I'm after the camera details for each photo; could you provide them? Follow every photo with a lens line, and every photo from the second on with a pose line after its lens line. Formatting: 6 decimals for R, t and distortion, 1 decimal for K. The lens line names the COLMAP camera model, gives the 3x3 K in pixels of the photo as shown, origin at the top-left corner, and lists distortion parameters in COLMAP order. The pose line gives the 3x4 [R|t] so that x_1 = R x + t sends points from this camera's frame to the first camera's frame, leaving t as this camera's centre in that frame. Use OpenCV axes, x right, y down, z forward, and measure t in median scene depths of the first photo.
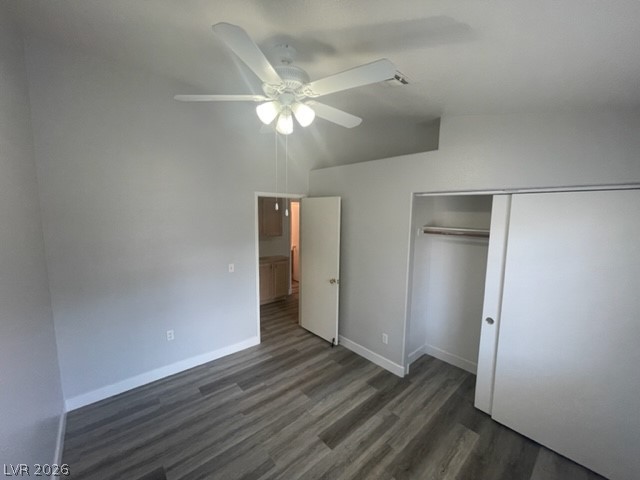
lens RADIAL K [[258.6, 0, 318.2], [0, 258.6, 239.6], [0, 0, 1]] dist [-0.000967, 0.000479]
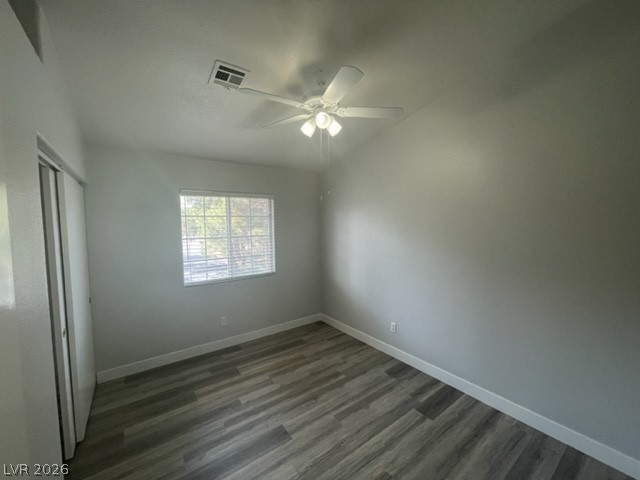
lens RADIAL K [[258.6, 0, 317.8], [0, 258.6, 240.3], [0, 0, 1]] dist [-0.000967, 0.000479]
pose [[-0.995422, -0.008003, 0.095239, -0.183171], [0.007998, 0.986018, 0.166447, -0.092783], [-0.095239, 0.166447, -0.981440, 1.858994]]
